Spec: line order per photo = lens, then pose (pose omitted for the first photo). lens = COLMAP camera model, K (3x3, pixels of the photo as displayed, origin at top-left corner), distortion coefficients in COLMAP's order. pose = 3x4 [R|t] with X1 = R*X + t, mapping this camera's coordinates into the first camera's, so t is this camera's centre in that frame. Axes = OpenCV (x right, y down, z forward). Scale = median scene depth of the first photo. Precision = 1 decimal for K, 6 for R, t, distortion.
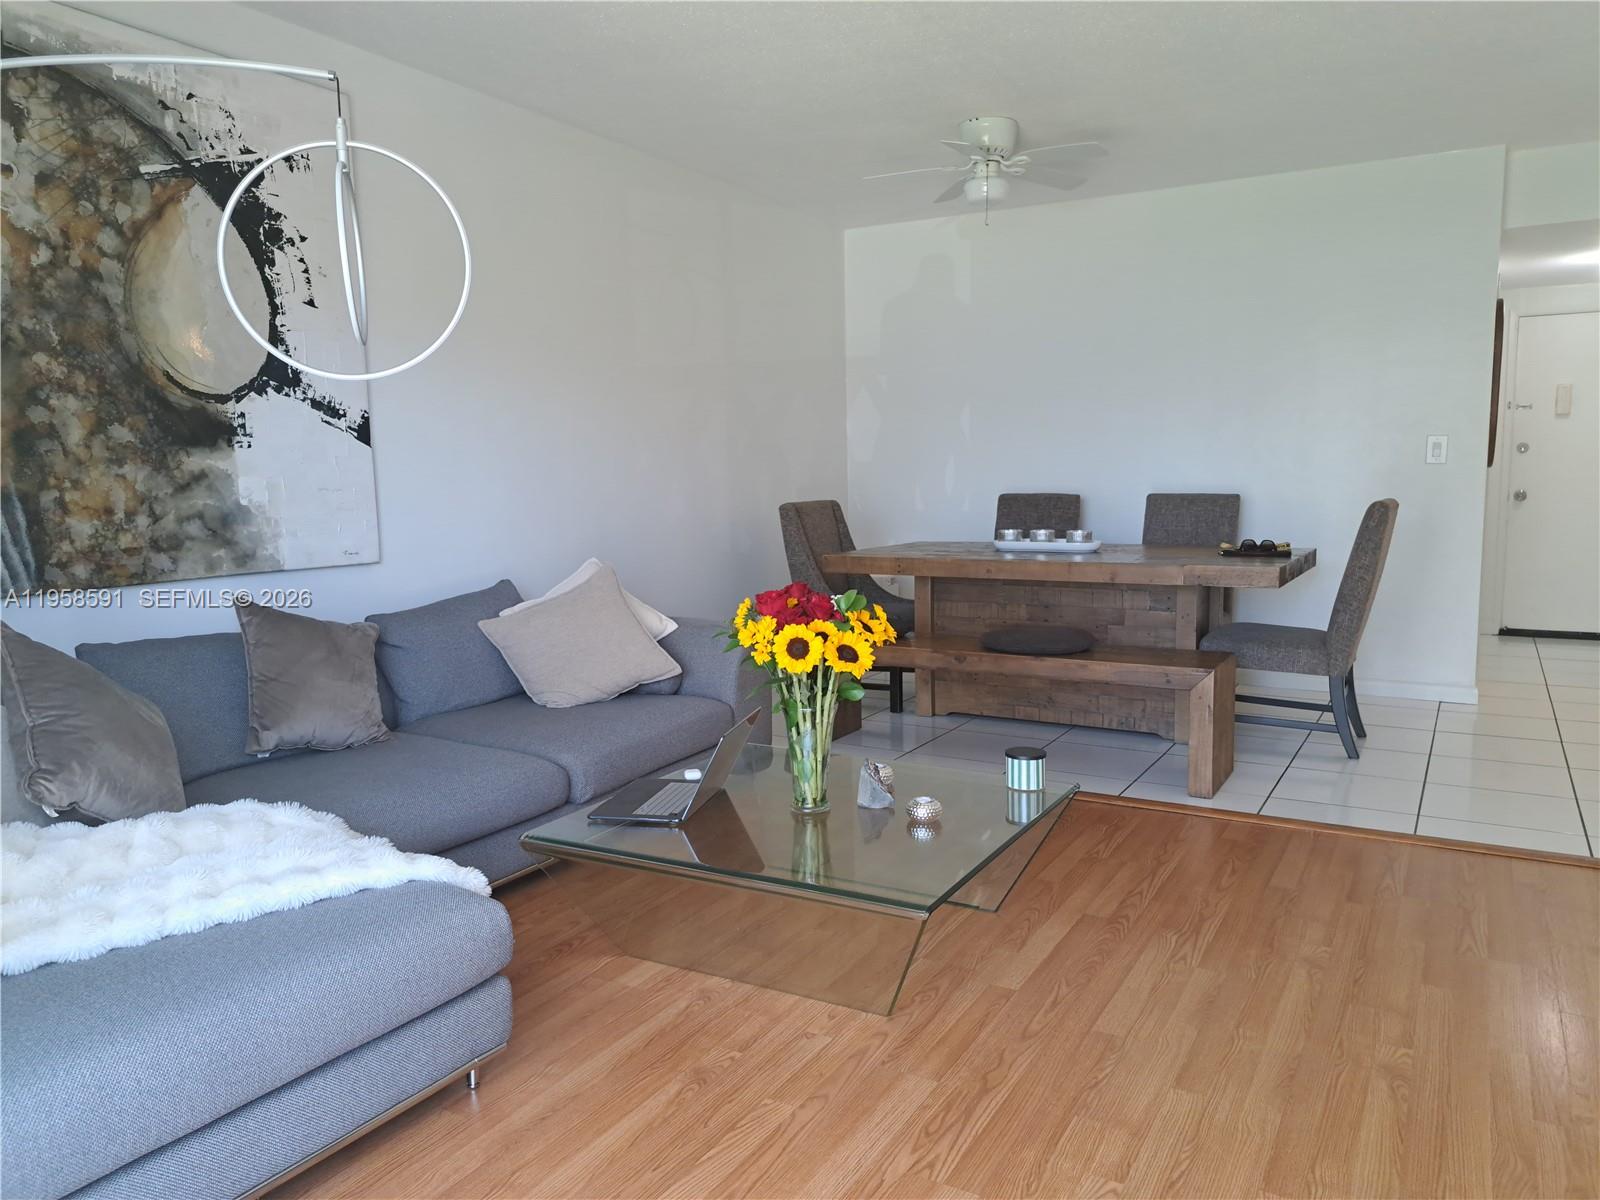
lens RADIAL K [[1200.3, 0, 801.2], [0, 1200.3, 594.9], [0, 0, 1]] dist [0.015072, -0.004328]
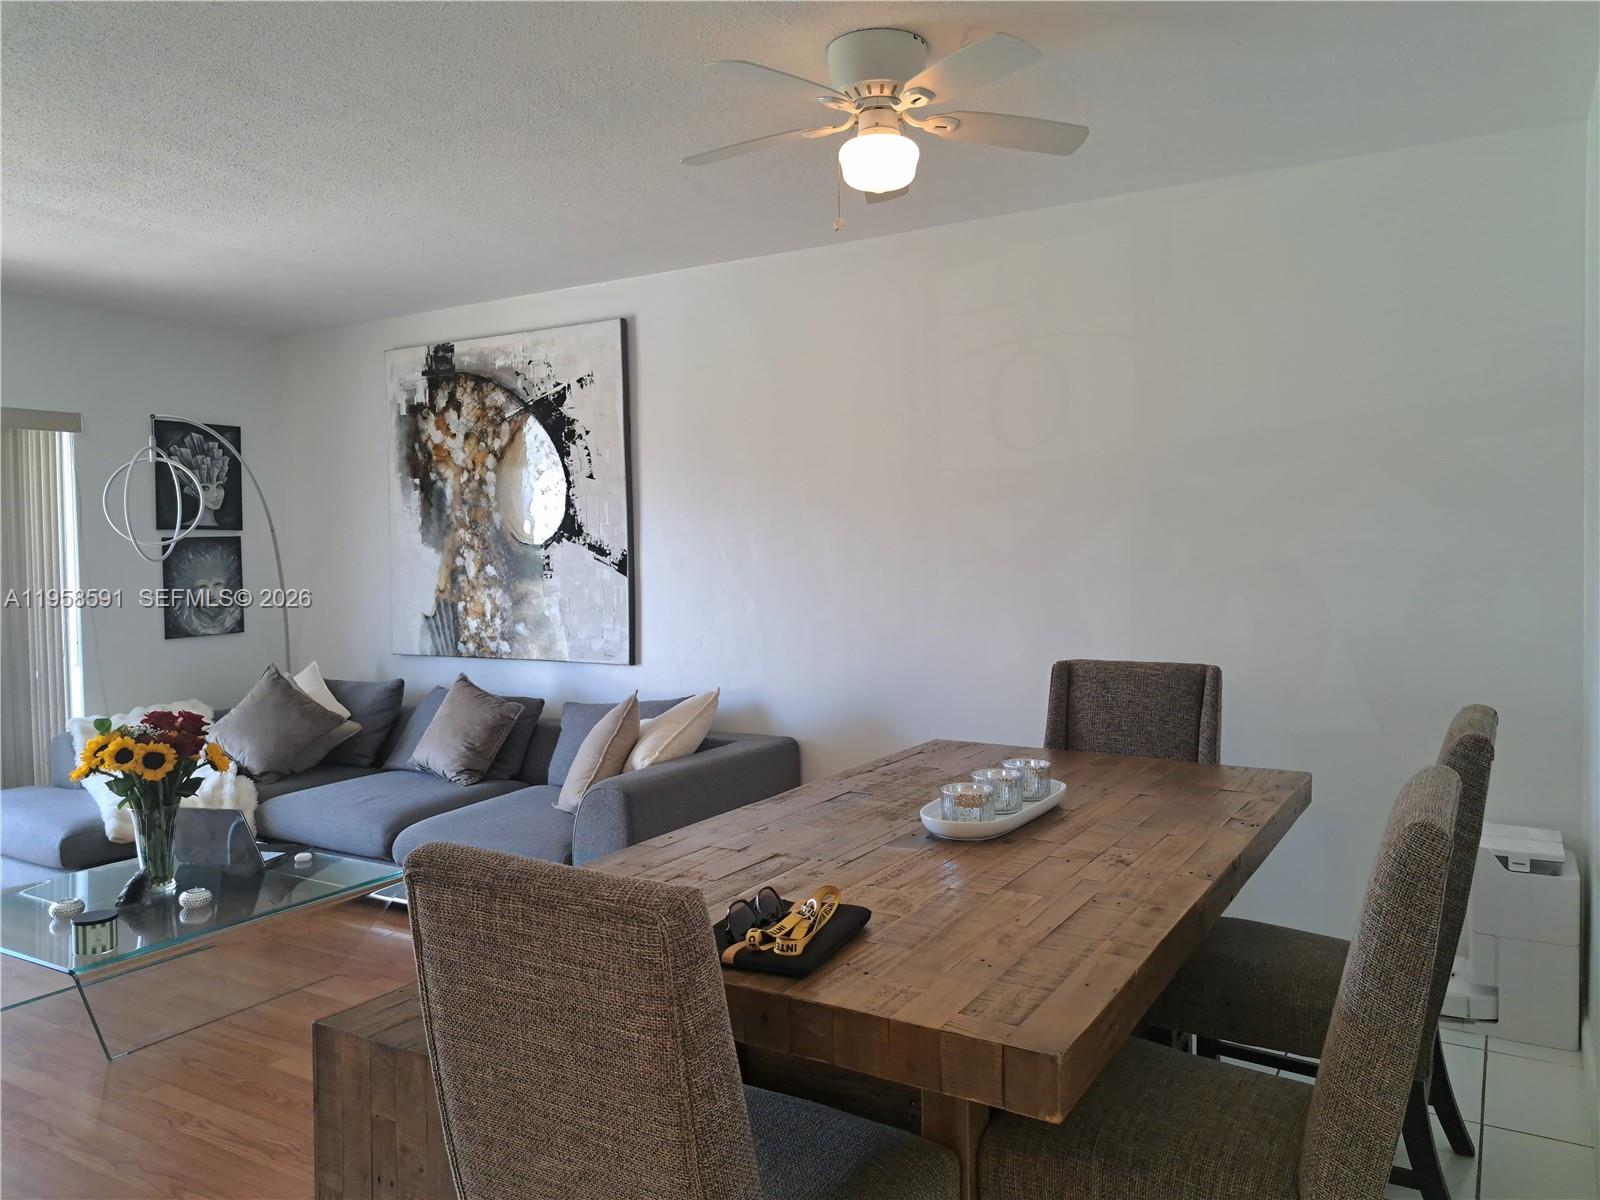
lens RADIAL K [[1200.3, 0, 799.9], [0, 1200.3, 603.8], [0, 0, 1]] dist [0.015072, -0.004328]
pose [[-0.021845, 0.054867, -0.998255, 1.059359], [-0.094941, 0.993867, 0.056704, -0.207784], [0.995243, 0.096014, -0.016502, 1.353624]]
